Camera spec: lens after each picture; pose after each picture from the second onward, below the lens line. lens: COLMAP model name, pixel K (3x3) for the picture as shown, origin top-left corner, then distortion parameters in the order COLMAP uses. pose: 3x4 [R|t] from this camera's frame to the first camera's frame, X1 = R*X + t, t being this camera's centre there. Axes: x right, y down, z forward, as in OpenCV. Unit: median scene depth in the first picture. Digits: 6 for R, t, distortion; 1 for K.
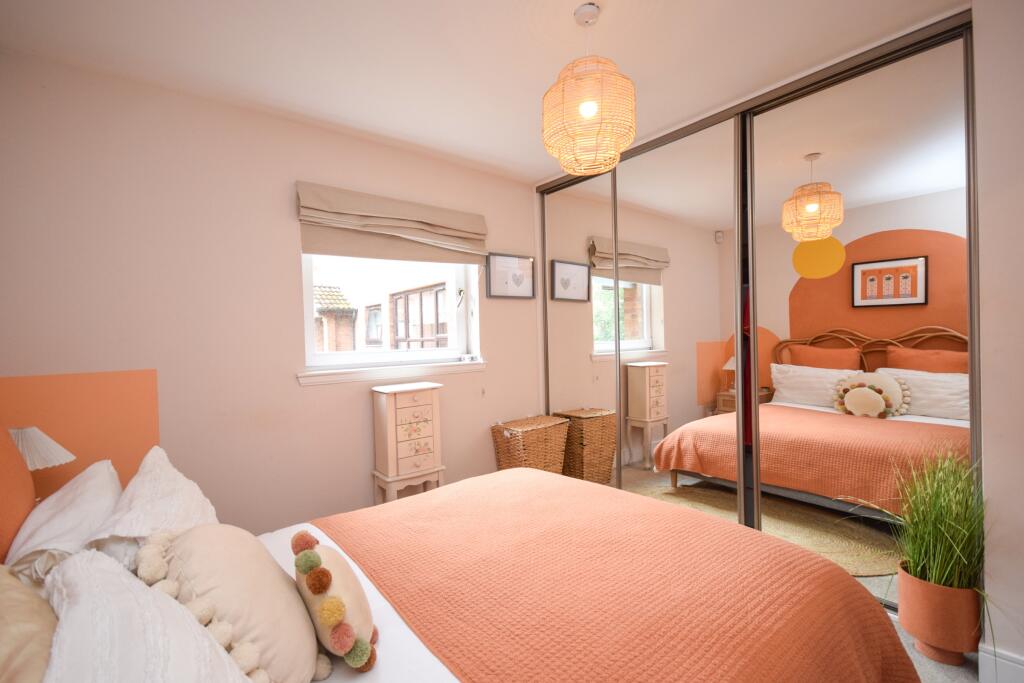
lens RADIAL K [[455.3, 0, 502.7], [0, 455.3, 341.2], [0, 0, 1]] dist [-0.001139, 0.000326]
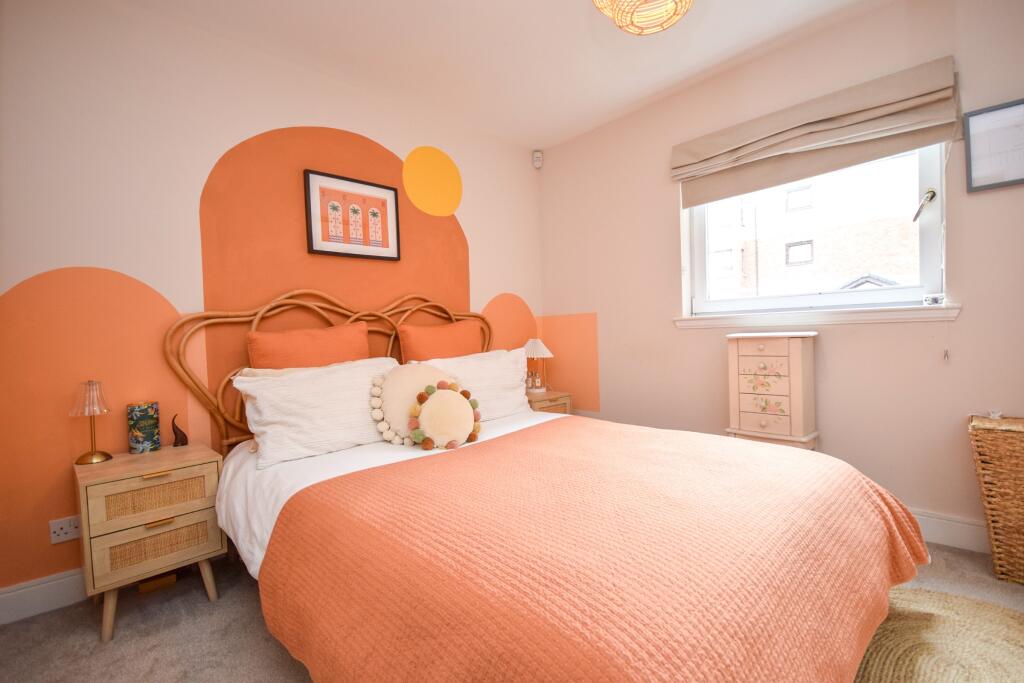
lens RADIAL K [[455.3, 0, 502.7], [0, 455.3, 341.2], [0, 0, 1]] dist [-0.001139, 0.000326]
pose [[0.095443, 0.041431, -0.994572, 0.608014], [0.026888, 0.998662, 0.044181, 0.064282], [0.995072, -0.030959, 0.094201, 0.436498]]
